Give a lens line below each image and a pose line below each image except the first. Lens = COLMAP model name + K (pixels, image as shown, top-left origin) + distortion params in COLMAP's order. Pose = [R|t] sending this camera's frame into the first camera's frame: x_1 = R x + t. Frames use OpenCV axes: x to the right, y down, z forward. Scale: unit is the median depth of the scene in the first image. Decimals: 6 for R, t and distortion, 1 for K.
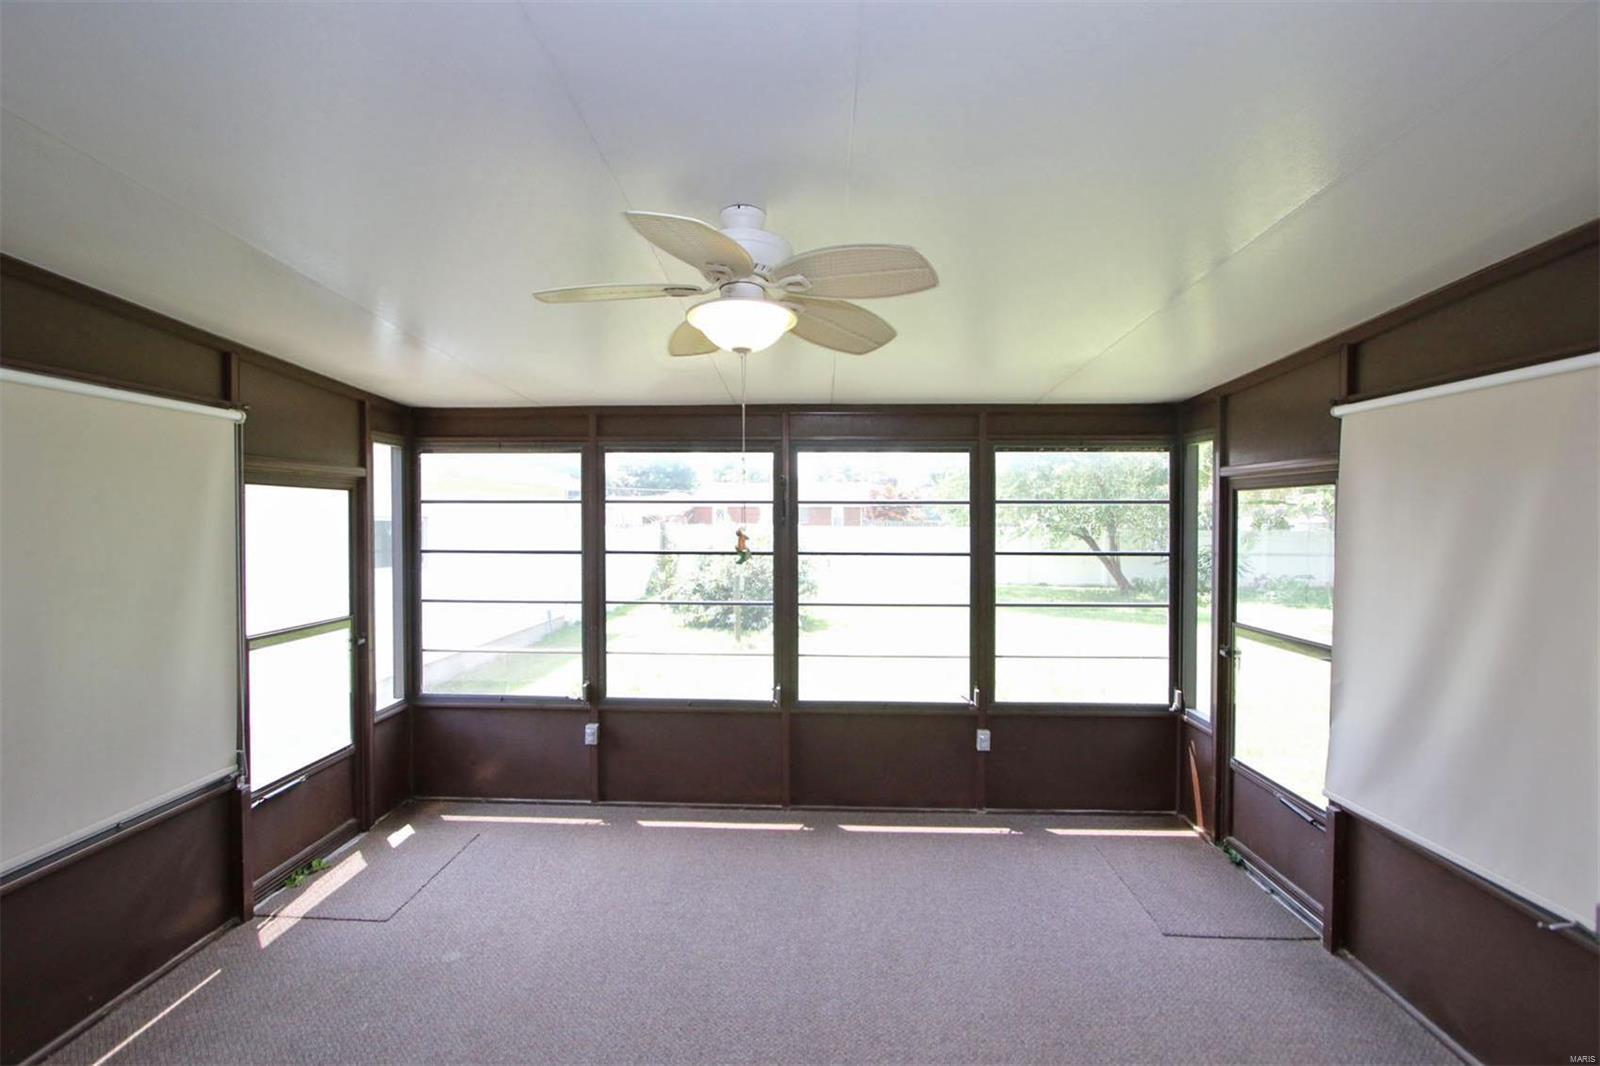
lens RADIAL K [[731.8, 0, 797.3], [0, 731.8, 527.5], [0, 0, 1]] dist [-0.003569, -0.000125]
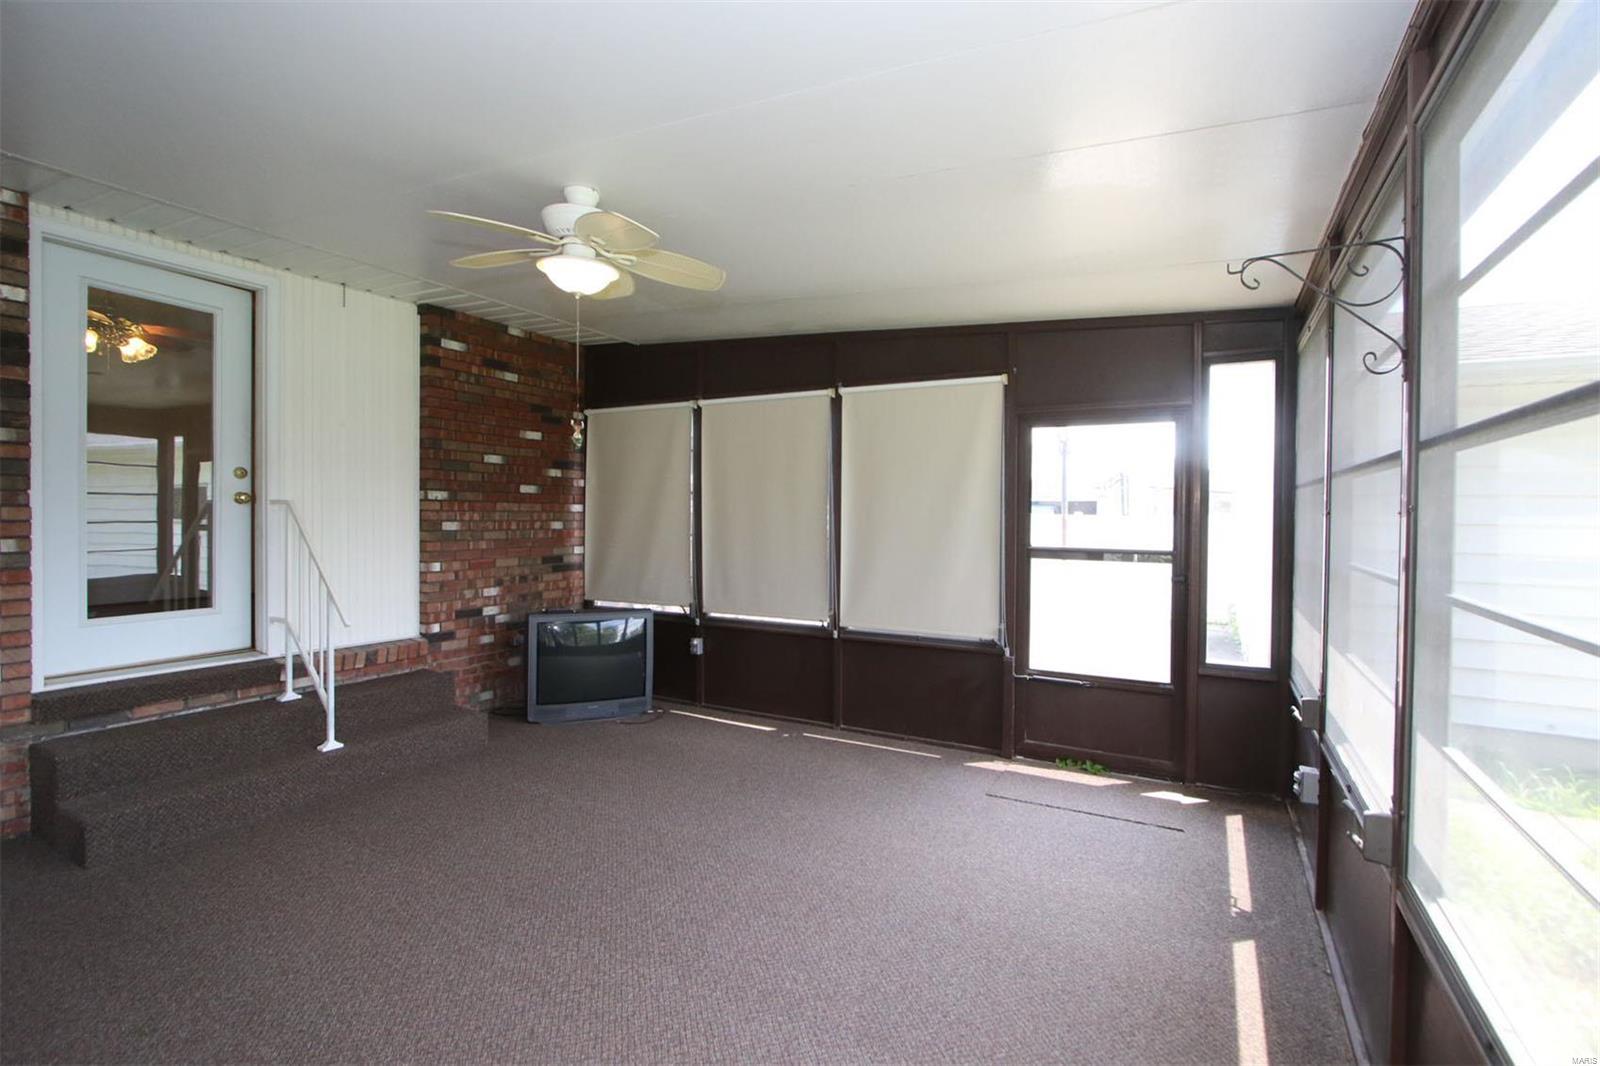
lens RADIAL K [[731.8, 0, 800.8], [0, 731.8, 528.5], [0, 0, 1]] dist [-0.003569, -0.000125]
pose [[-0.458458, 0.005111, -0.888701, 0.478785], [-0.024582, 0.999528, 0.018430, 0.084765], [0.888376, 0.030296, -0.458116, 1.007660]]
